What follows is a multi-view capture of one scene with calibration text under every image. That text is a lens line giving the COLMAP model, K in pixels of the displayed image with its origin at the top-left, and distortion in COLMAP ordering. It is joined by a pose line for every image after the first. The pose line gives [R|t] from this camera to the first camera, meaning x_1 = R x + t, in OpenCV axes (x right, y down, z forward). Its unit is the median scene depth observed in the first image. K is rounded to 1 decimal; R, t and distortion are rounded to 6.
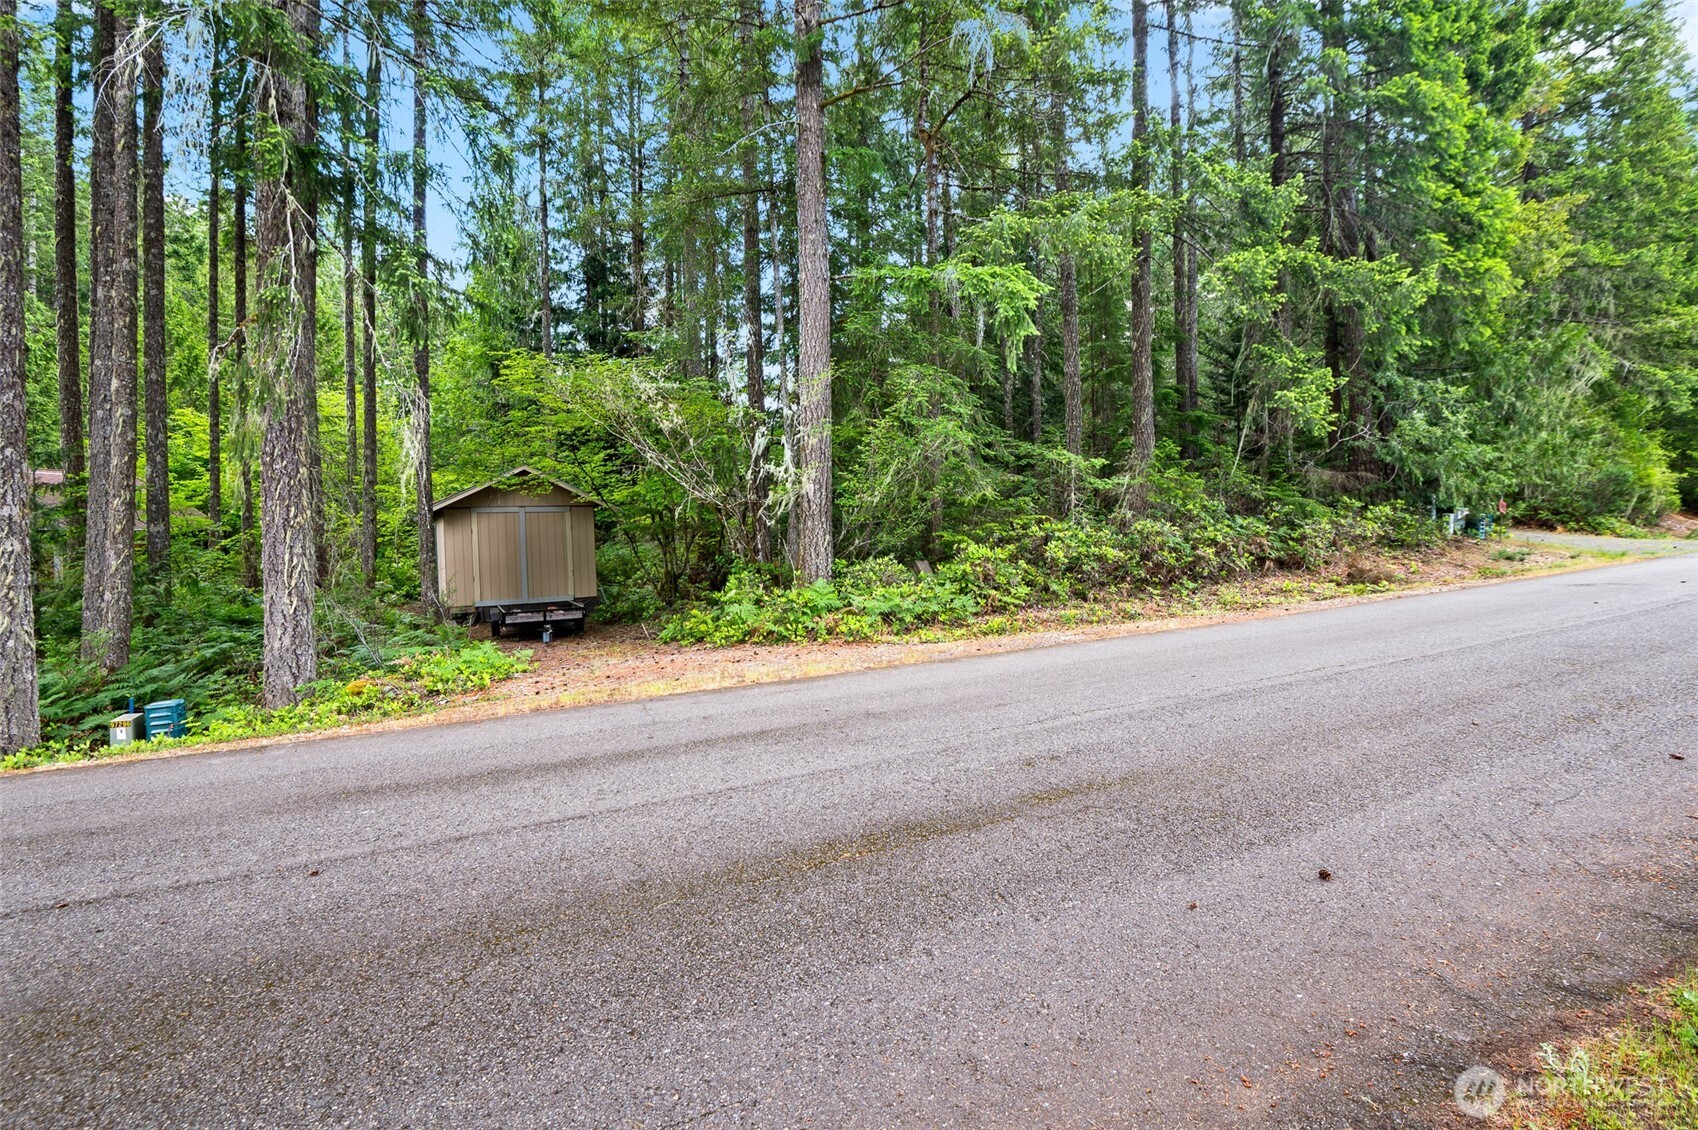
lens RADIAL K [[776.6, 0, 816.0], [0, 776.6, 558.7], [0, 0, 1]] dist [-0.020816, 0.000385]
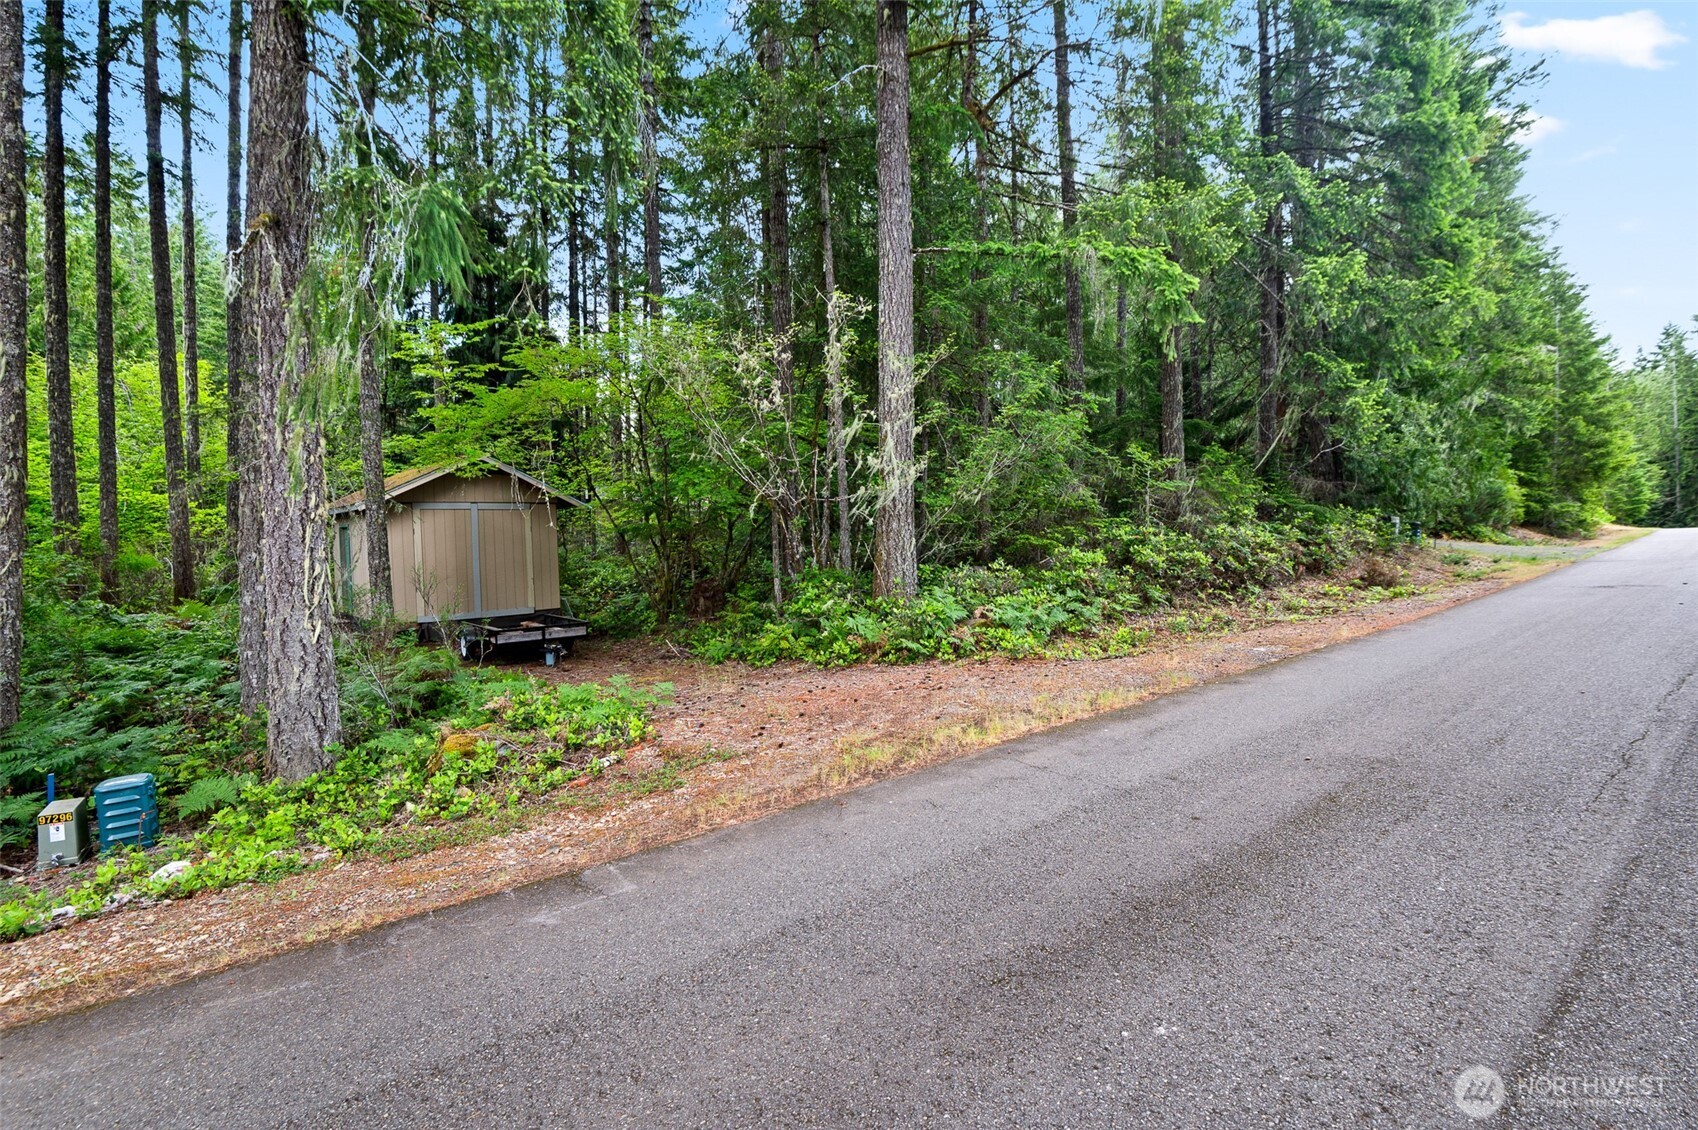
lens RADIAL K [[776.6, 0, 850.6], [0, 776.6, 572.0], [0, 0, 1]] dist [-0.020816, 0.000385]
pose [[0.976232, -0.004543, 0.216681, -0.252747], [0.002234, 0.999938, 0.010901, -0.000852], [-0.216717, -0.010158, 0.976182, 0.142329]]
